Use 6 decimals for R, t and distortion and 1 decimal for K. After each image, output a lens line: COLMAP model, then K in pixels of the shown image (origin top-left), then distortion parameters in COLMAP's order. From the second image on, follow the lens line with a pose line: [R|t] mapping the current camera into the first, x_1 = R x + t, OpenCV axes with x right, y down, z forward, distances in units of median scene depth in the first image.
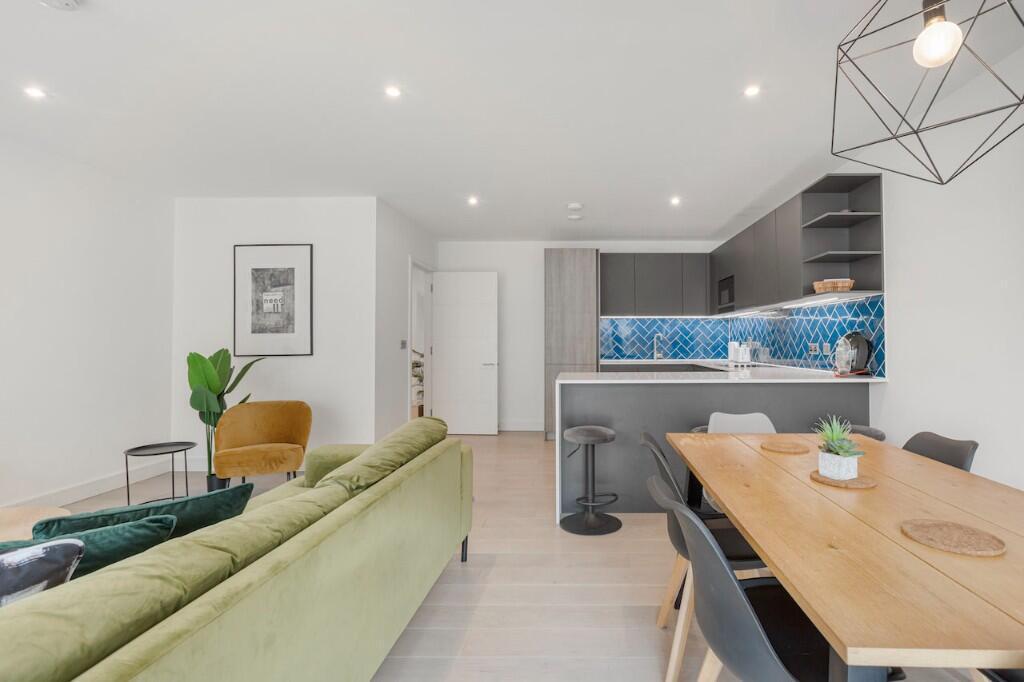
lens RADIAL K [[462.2, 0, 513.6], [0, 462.2, 342.3], [0, 0, 1]] dist [-0.004931, 0.004038]
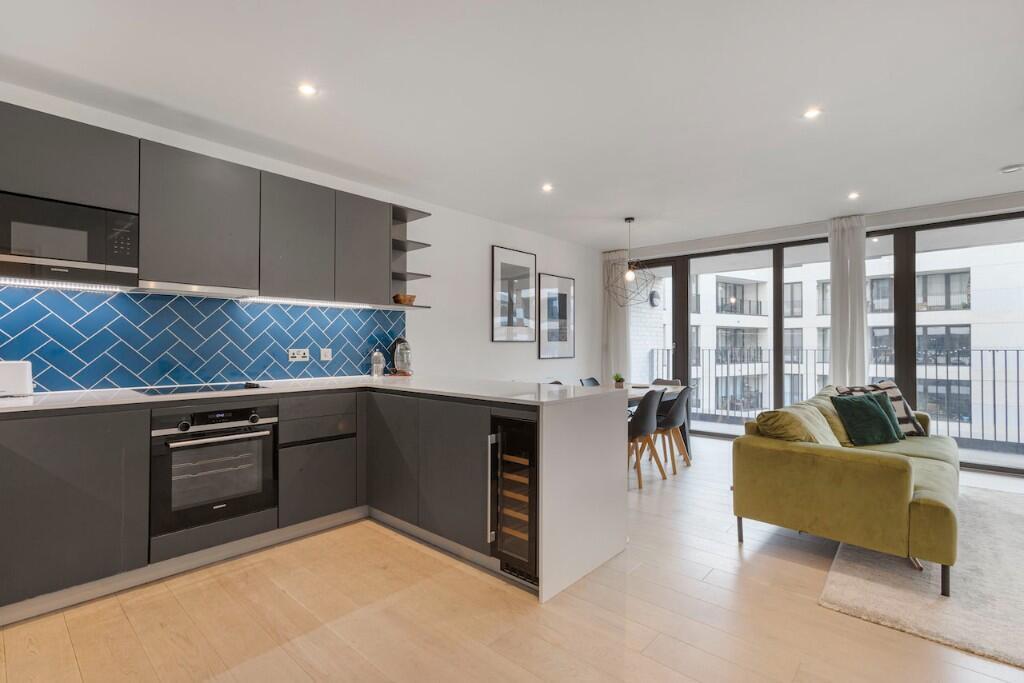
lens RADIAL K [[462.2, 0, 514.1], [0, 462.2, 337.1], [0, 0, 1]] dist [-0.004931, 0.004038]
pose [[-0.769451, 0.006538, 0.638672, -0.225425], [-0.002433, 0.999910, -0.013166, -0.009162], [-0.638701, -0.011685, -0.769367, 1.430225]]
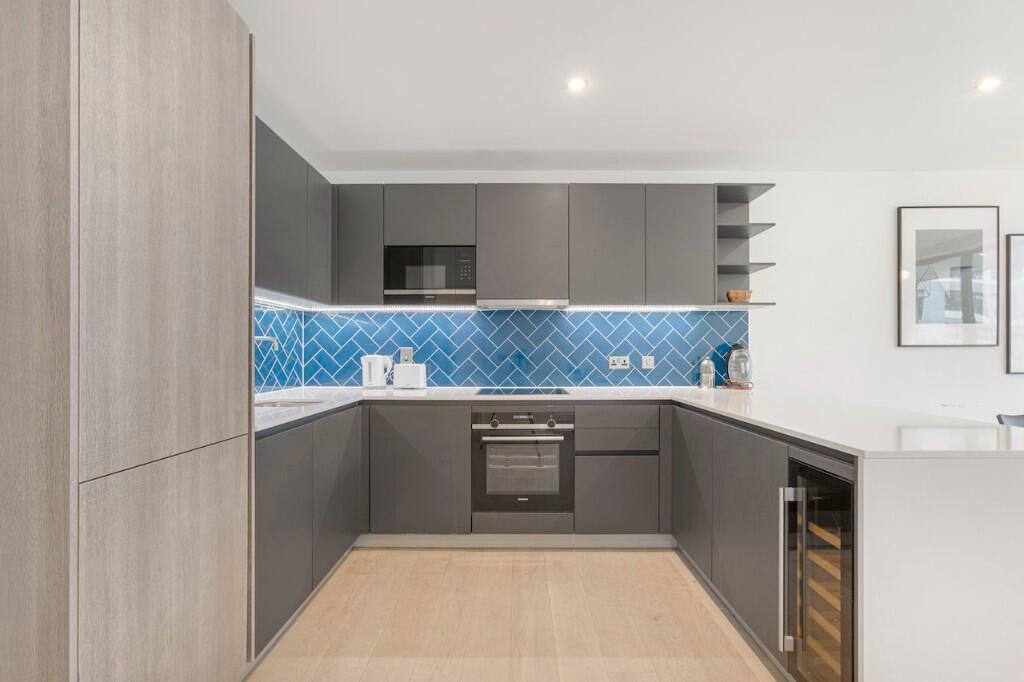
lens RADIAL K [[462.2, 0, 511.2], [0, 462.2, 347.5], [0, 0, 1]] dist [-0.004931, 0.004038]
pose [[-0.047169, 0.005626, 0.998871, -0.206884], [0.003226, 0.999980, -0.005480, -0.009500], [-0.998882, 0.002964, -0.047186, 1.257534]]
